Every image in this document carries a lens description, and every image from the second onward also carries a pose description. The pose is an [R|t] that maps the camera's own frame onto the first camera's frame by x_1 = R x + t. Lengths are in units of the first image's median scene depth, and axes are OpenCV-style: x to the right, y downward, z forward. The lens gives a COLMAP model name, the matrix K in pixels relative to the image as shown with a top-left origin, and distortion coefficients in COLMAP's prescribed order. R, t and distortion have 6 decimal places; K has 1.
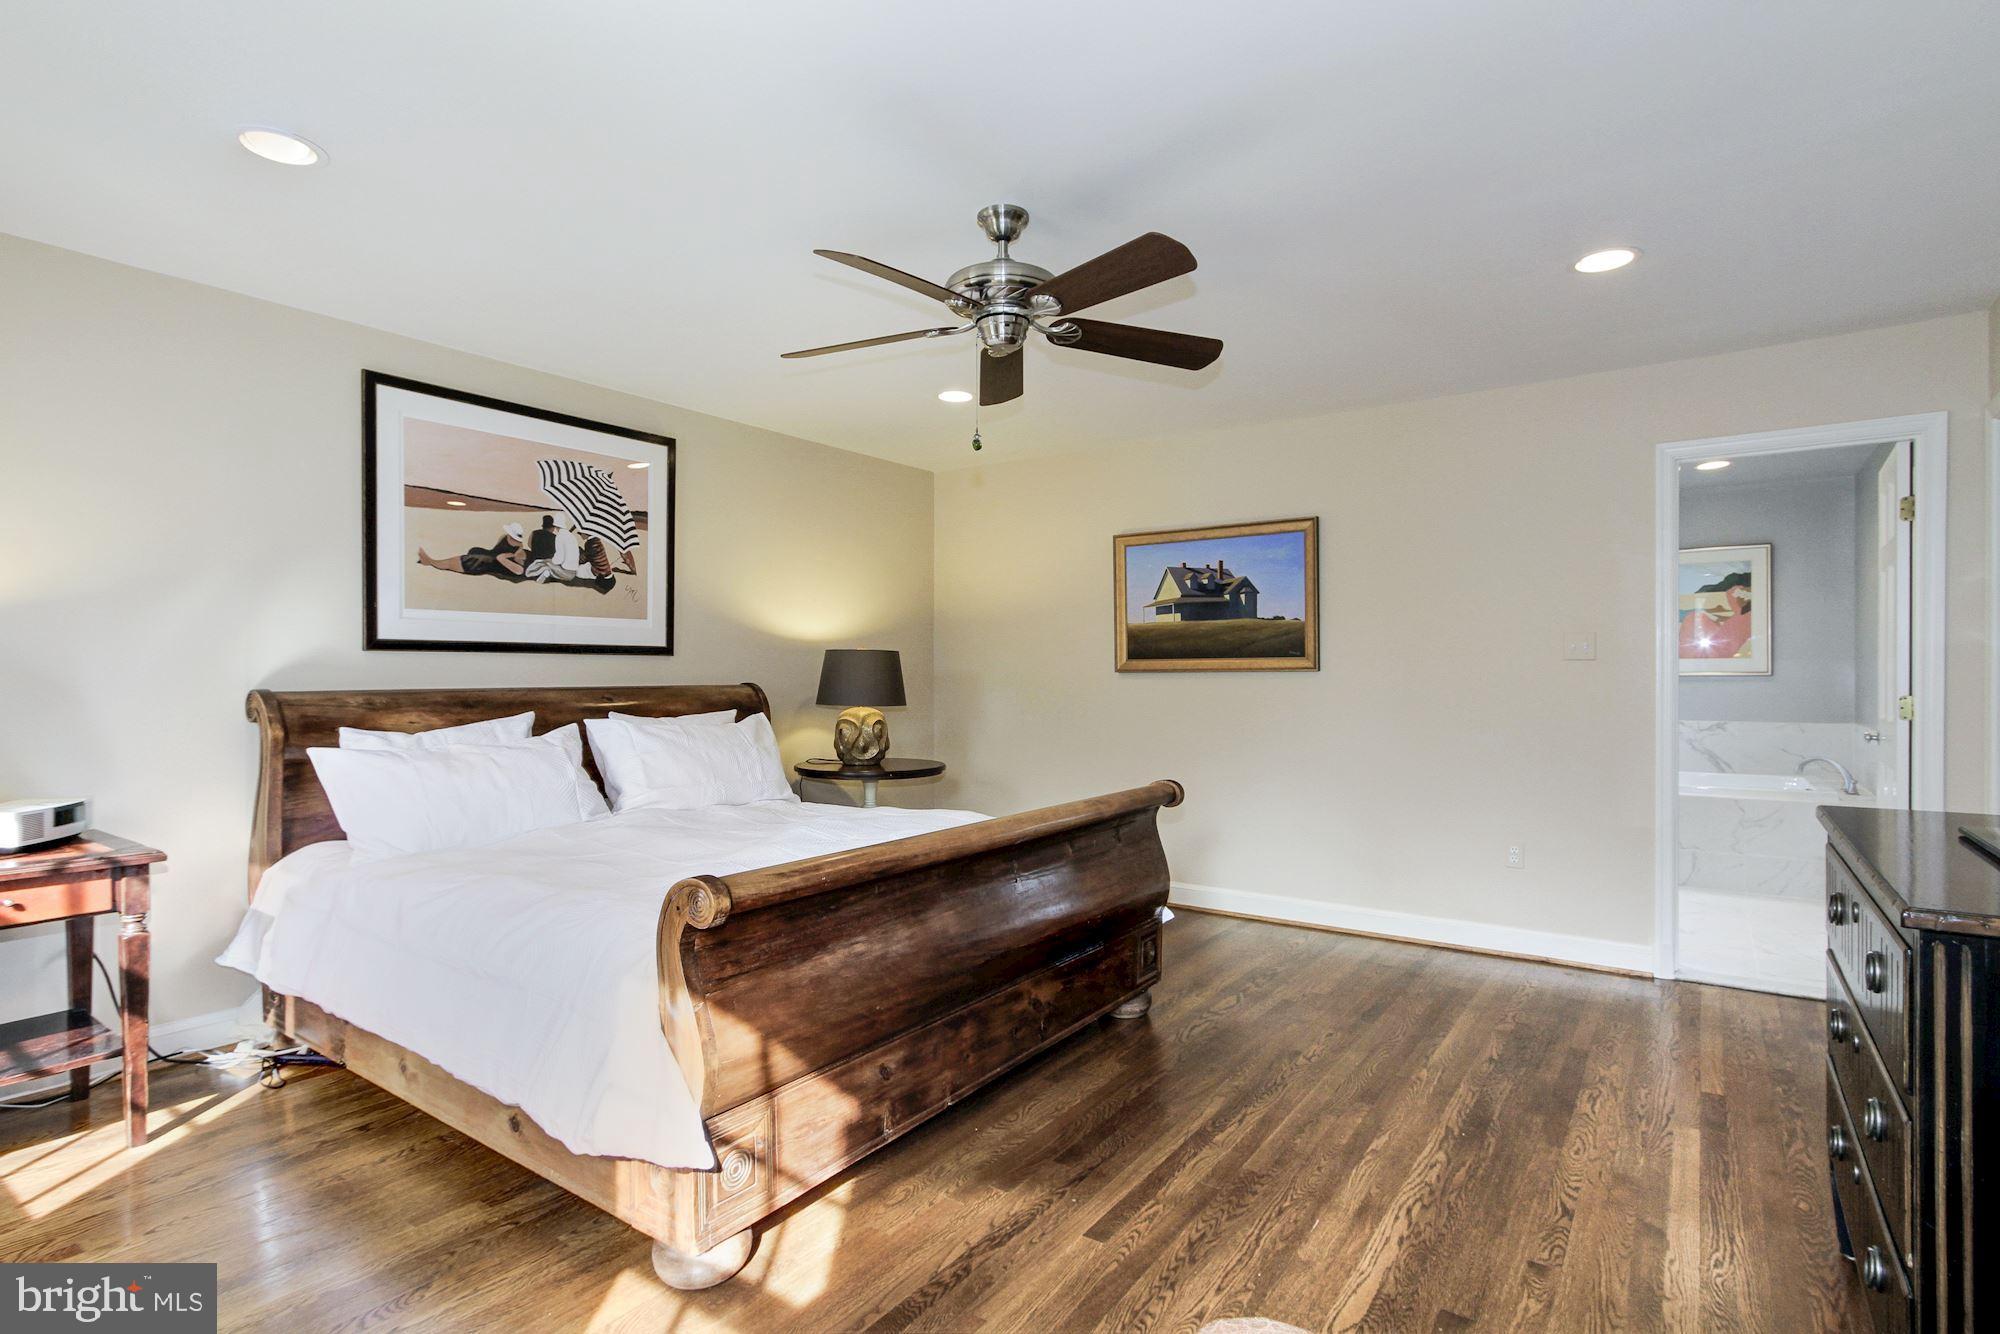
lens RADIAL K [[1001.8, 0, 988.7], [0, 1001.8, 668.0], [0, 0, 1]] dist [-0.009871, 0.002686]
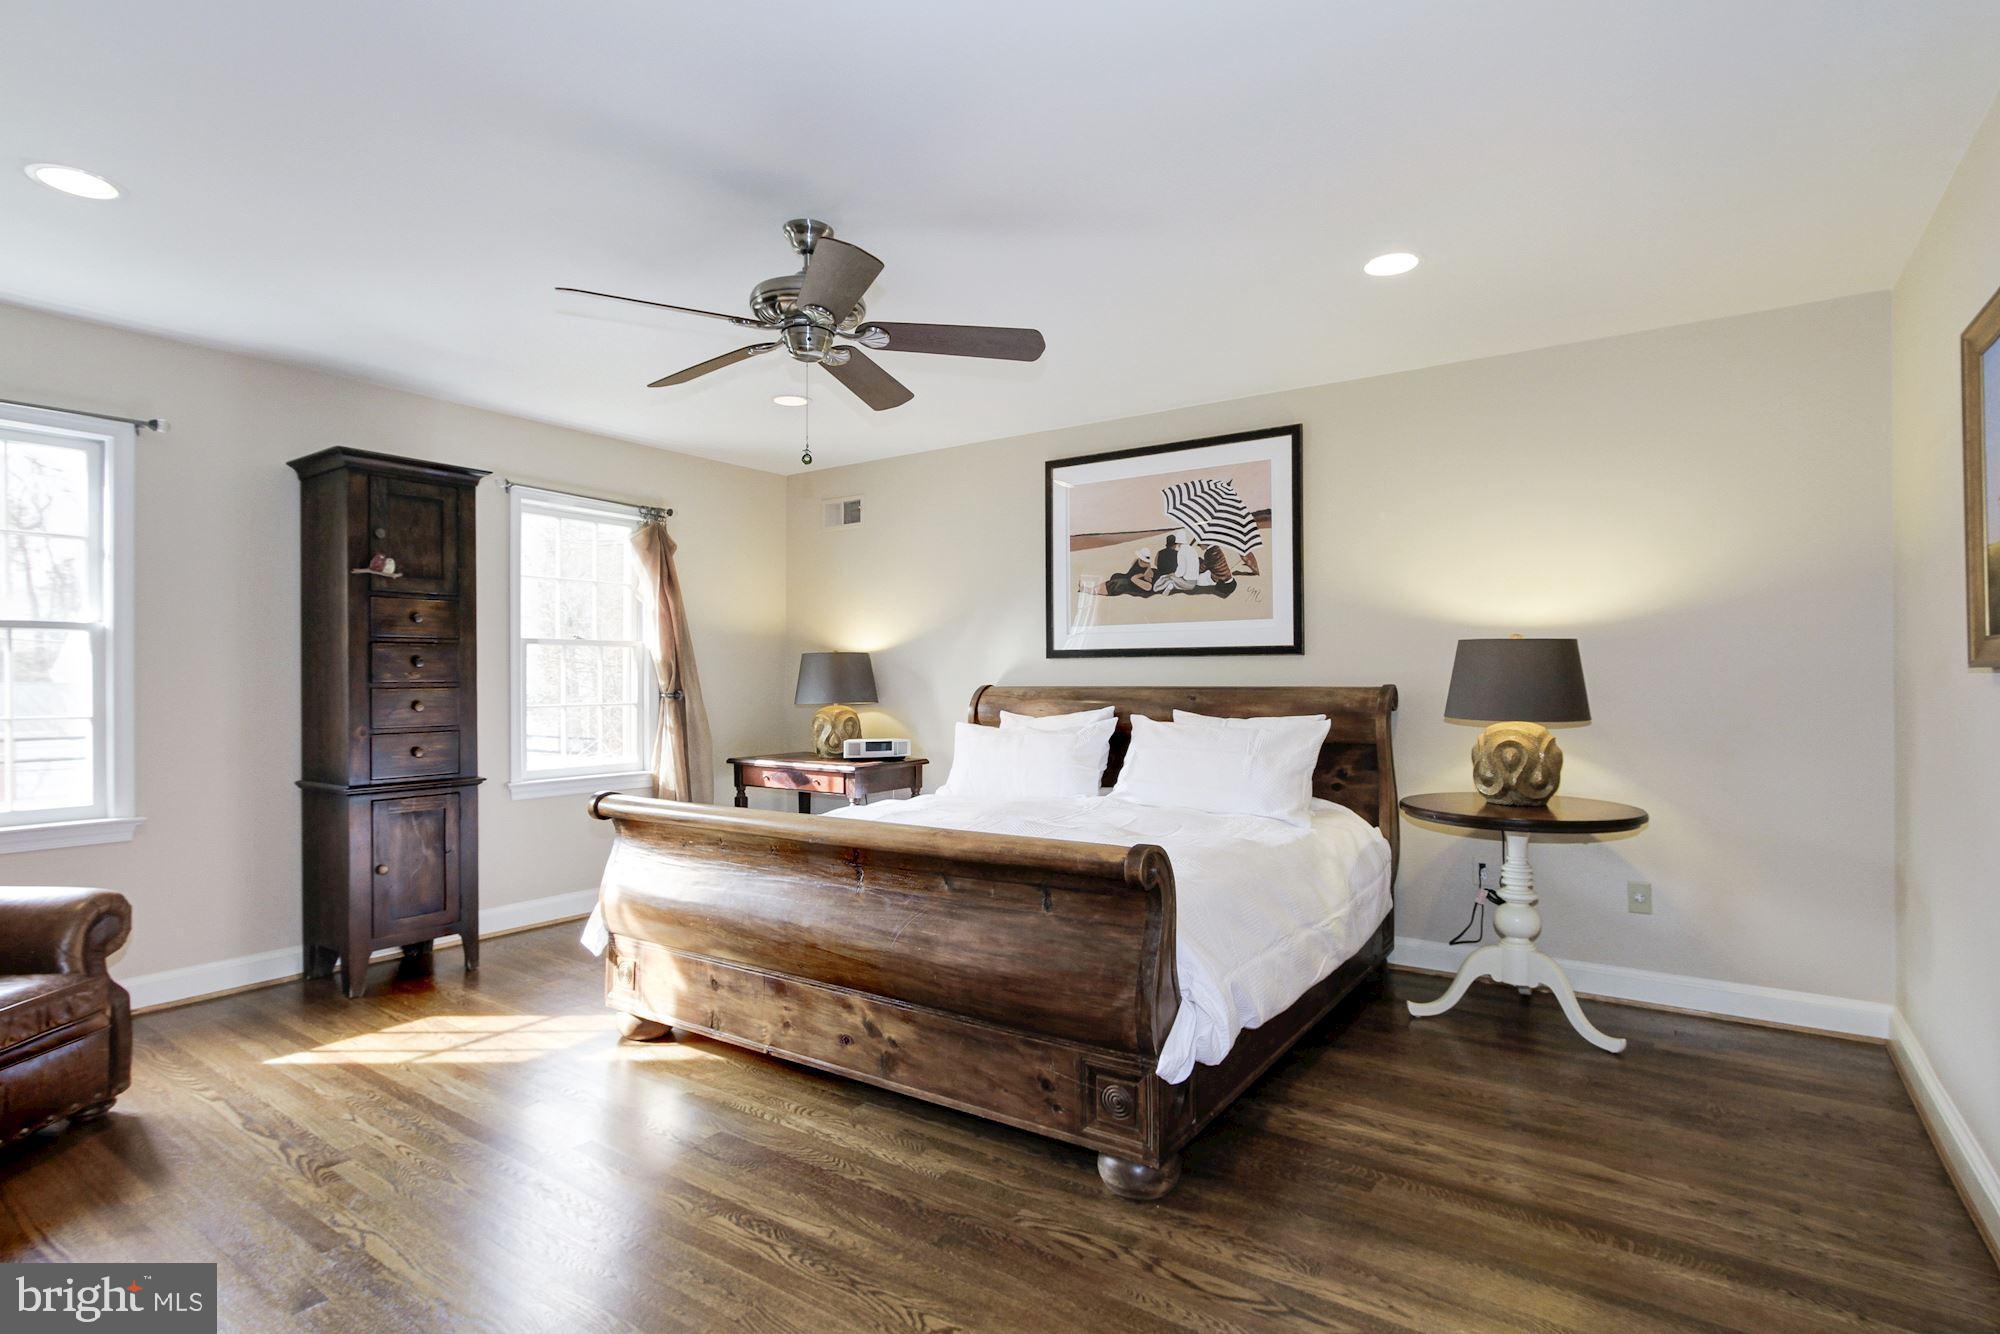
lens RADIAL K [[1001.8, 0, 990.4], [0, 1001.8, 671.4], [0, 0, 1]] dist [-0.009871, 0.002686]
pose [[0.008071, -0.004418, -0.999958, 0.689510], [0.007095, 0.999965, -0.004360, 0.005717], [0.999942, -0.007060, 0.008102, 0.778268]]
